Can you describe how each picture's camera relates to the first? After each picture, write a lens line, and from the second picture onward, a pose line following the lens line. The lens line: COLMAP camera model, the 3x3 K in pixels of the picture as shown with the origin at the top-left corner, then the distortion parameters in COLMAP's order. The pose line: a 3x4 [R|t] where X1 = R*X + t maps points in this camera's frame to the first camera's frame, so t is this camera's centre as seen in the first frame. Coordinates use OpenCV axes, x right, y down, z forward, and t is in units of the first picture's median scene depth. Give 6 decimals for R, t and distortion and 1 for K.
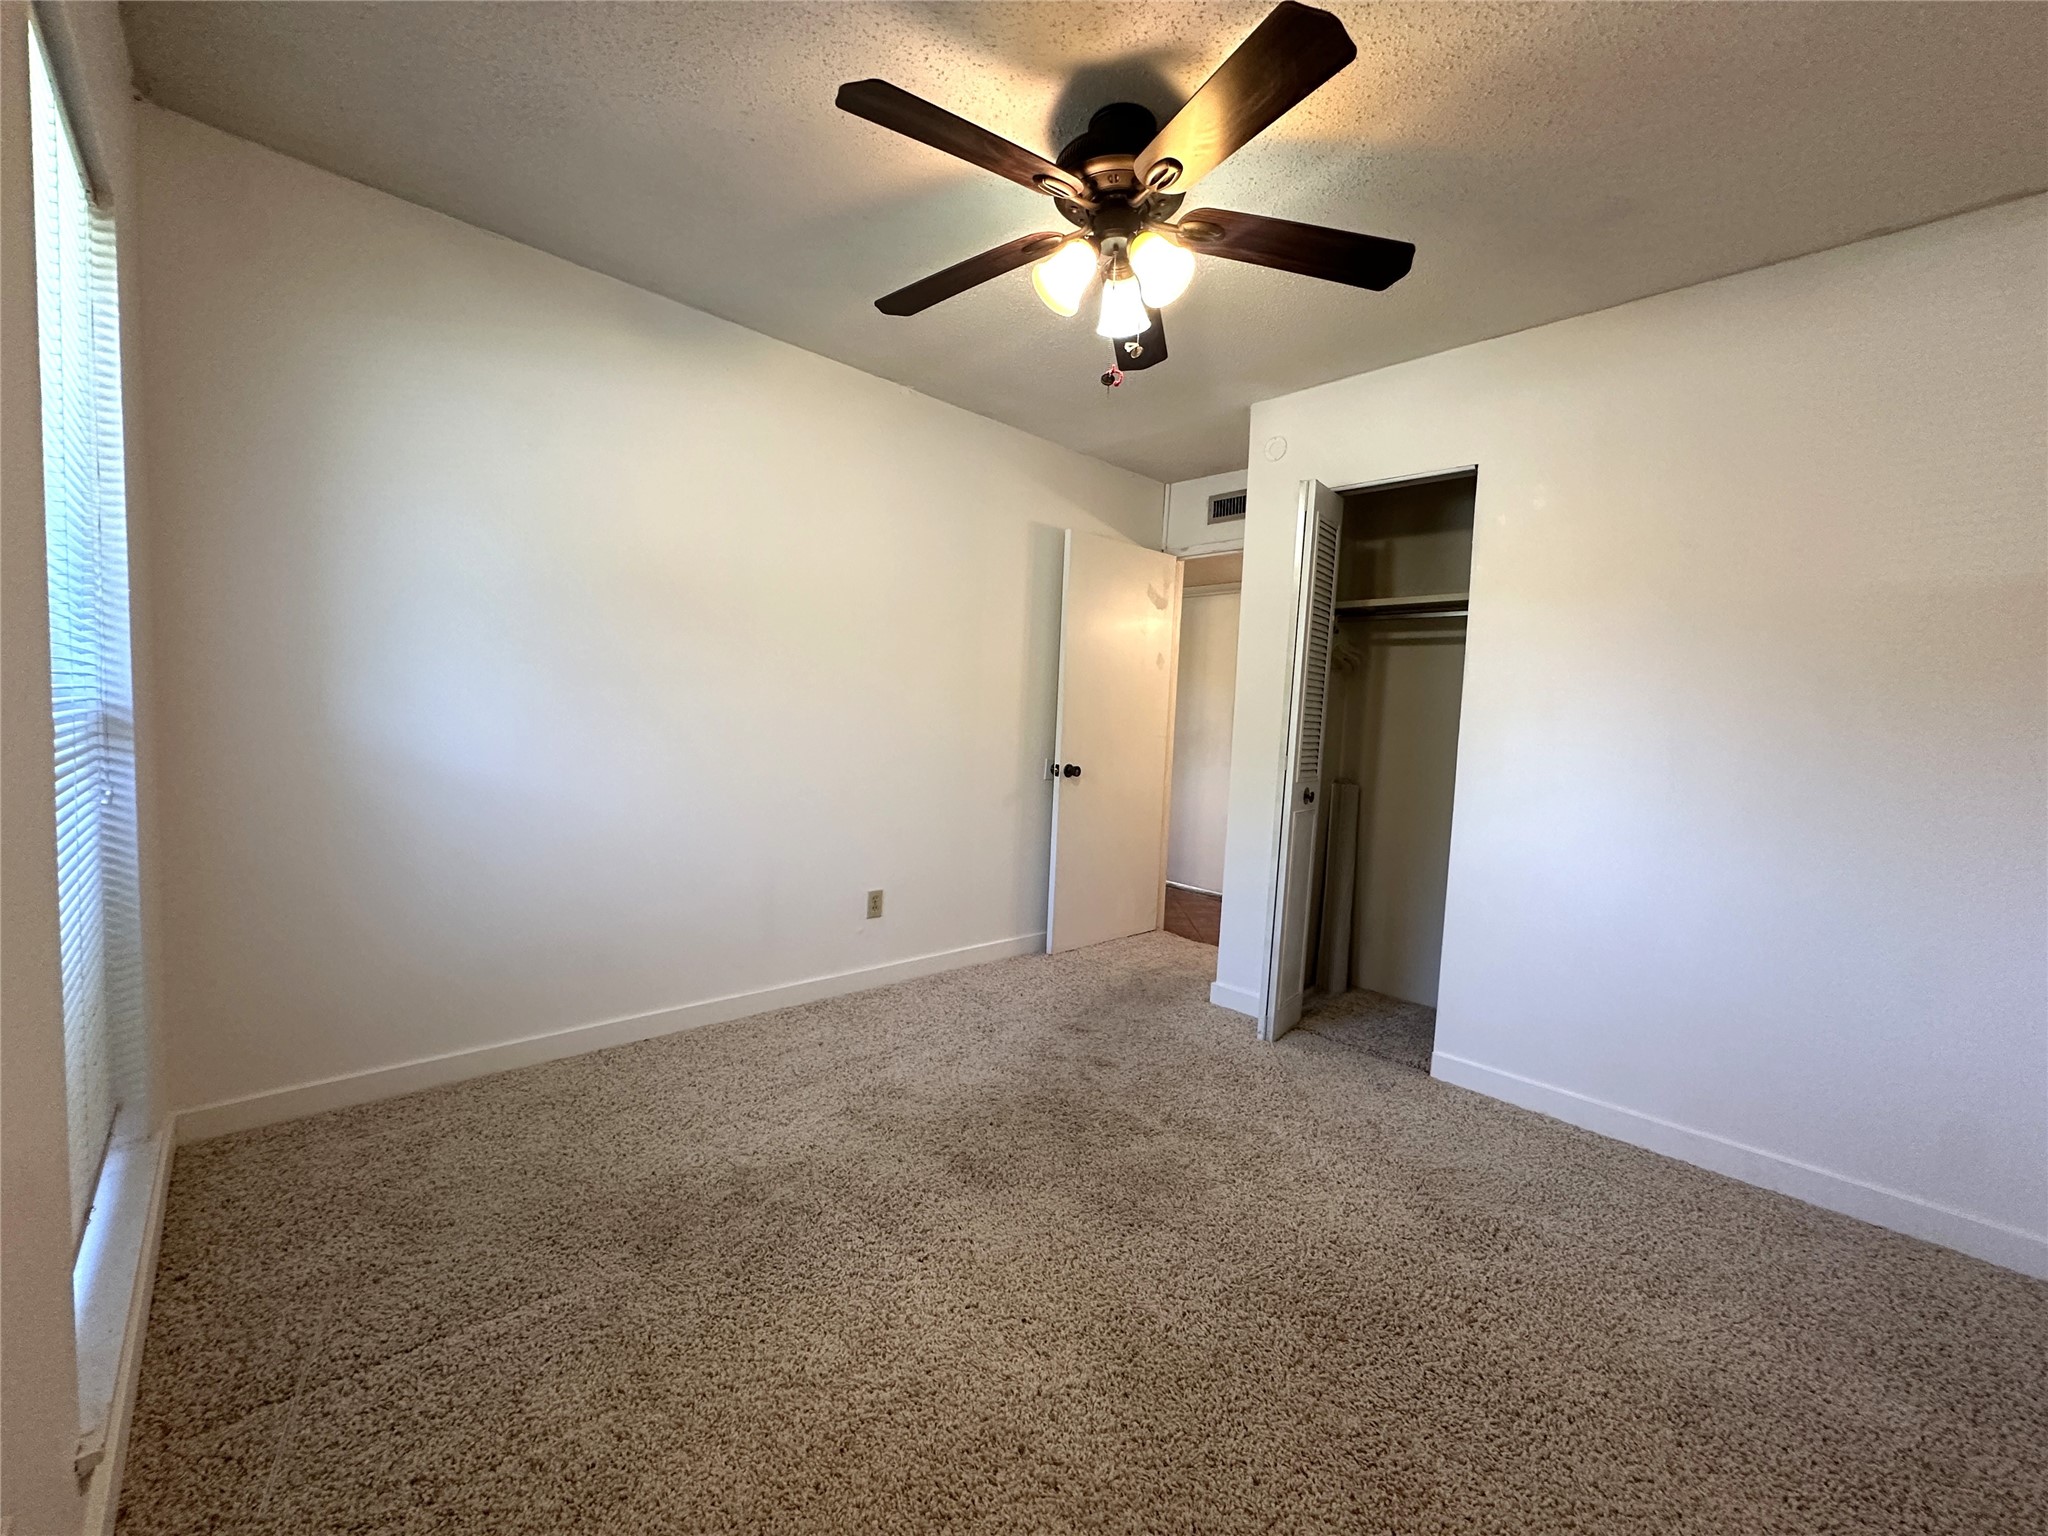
lens RADIAL K [[817.9, 0, 1024.0], [0, 817.9, 768.0], [0, 0, 1]] dist [-0.001522, 0.000265]
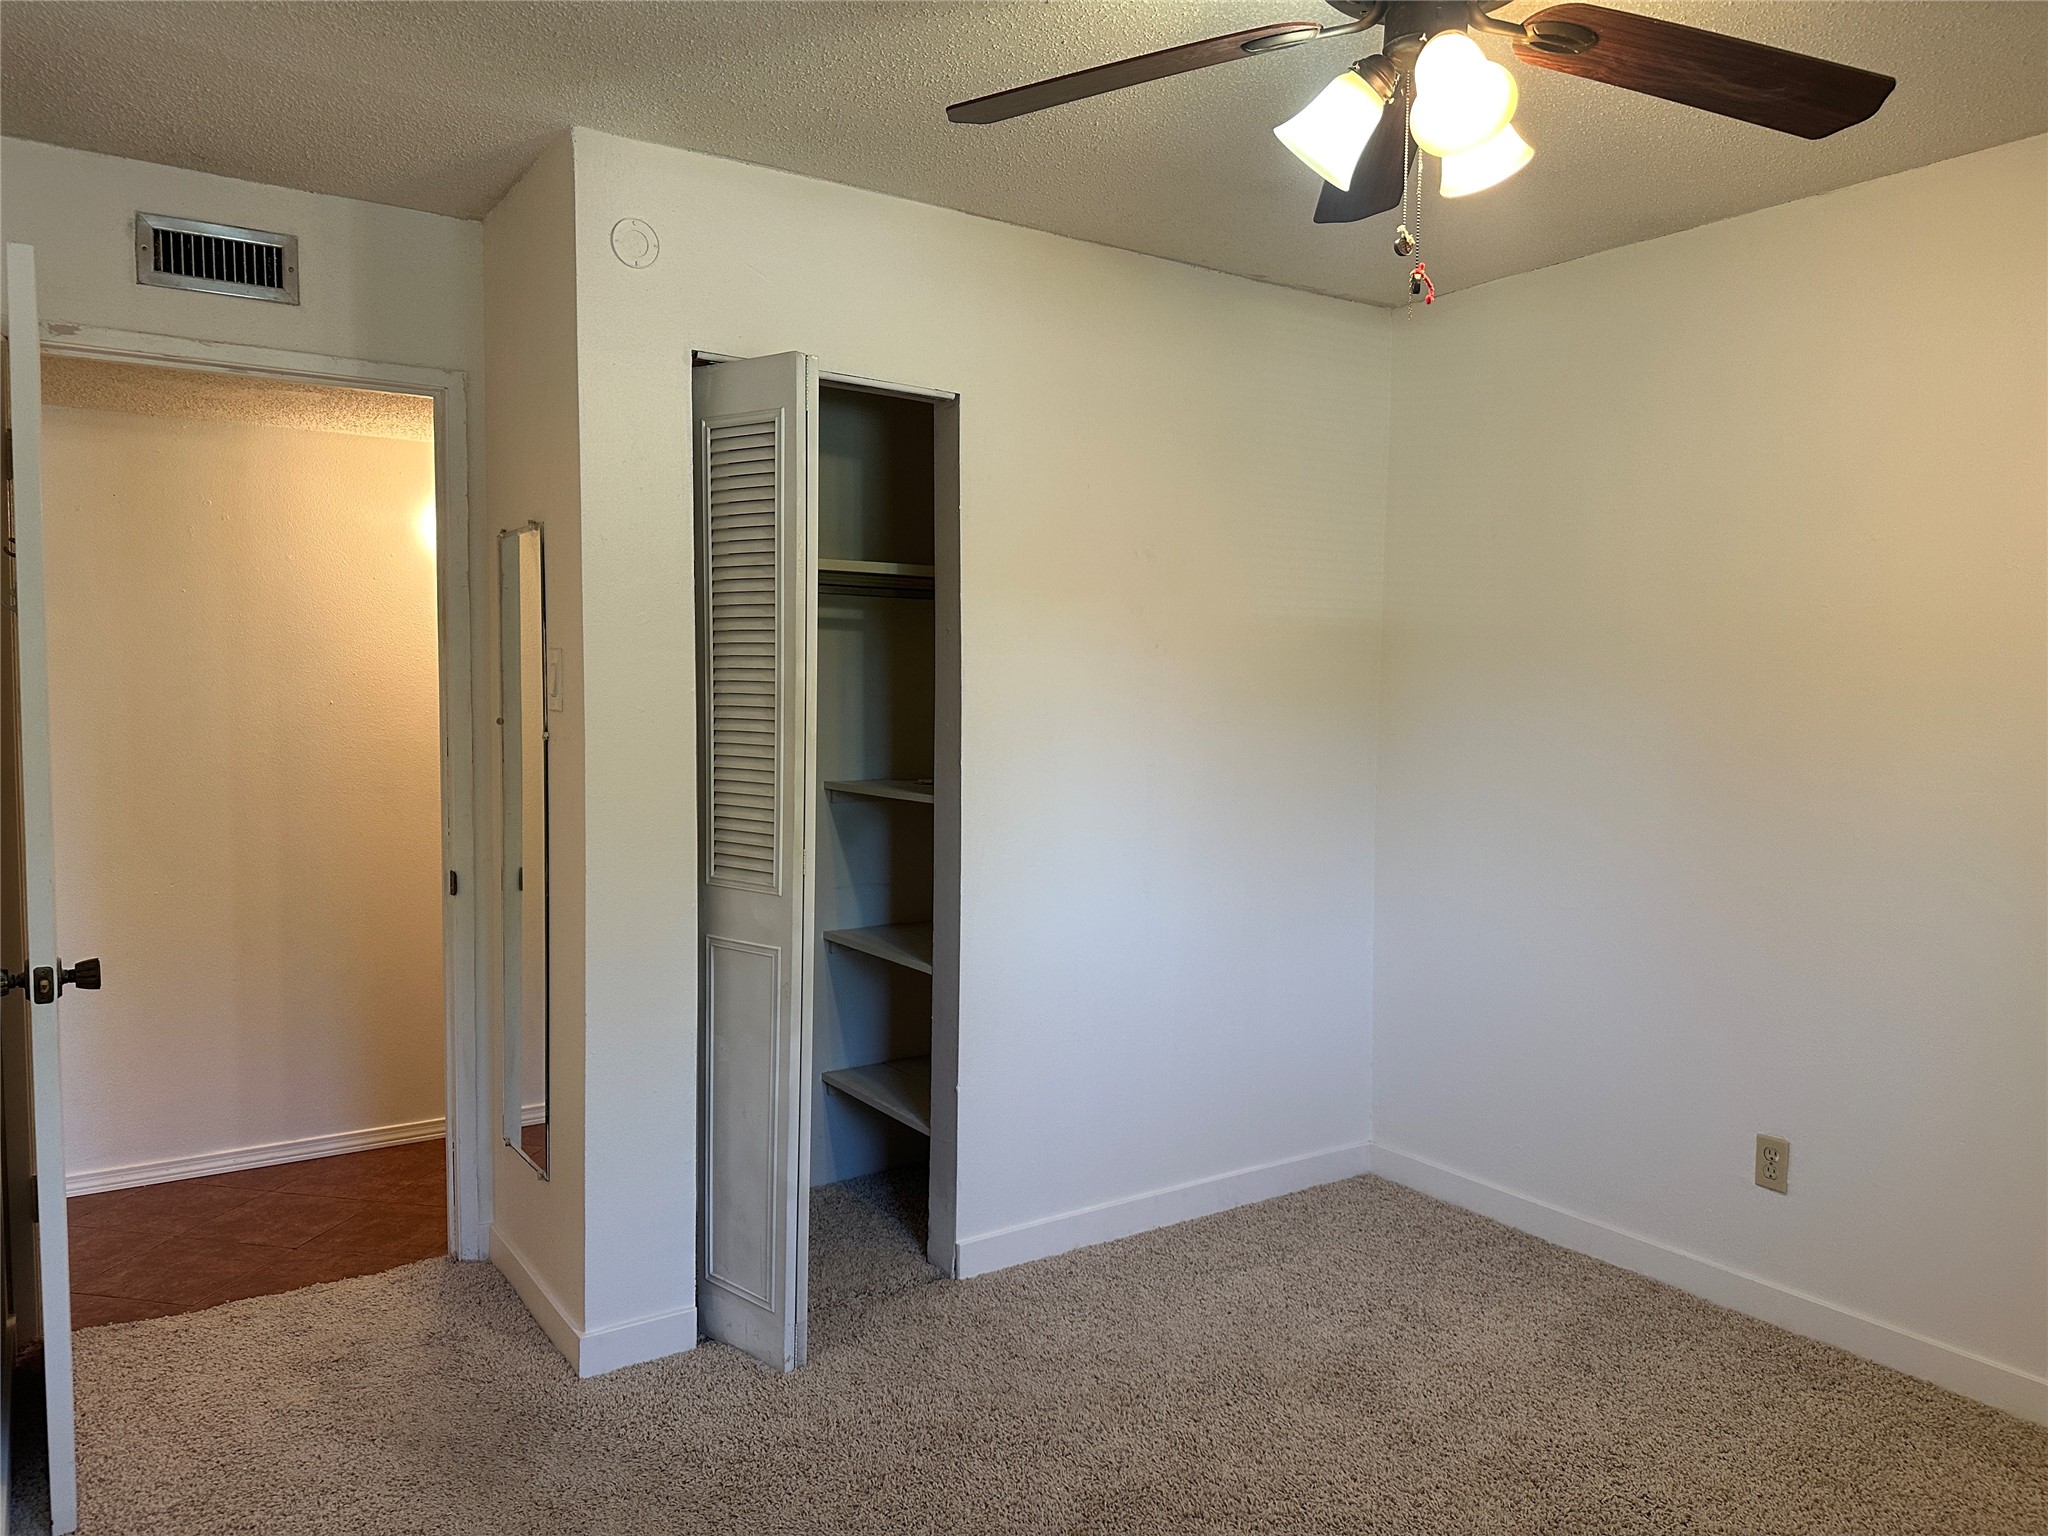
lens RADIAL K [[1430.3, 0, 1024.0], [0, 1430.3, 768.0], [0, 0, 1]] dist [-0.001605, 0.000697]
pose [[0.167884, -0.095889, 0.981132, -0.620287], [0.067443, 0.994043, 0.085611, -0.145722], [-0.983497, 0.051798, 0.173351, 0.715631]]
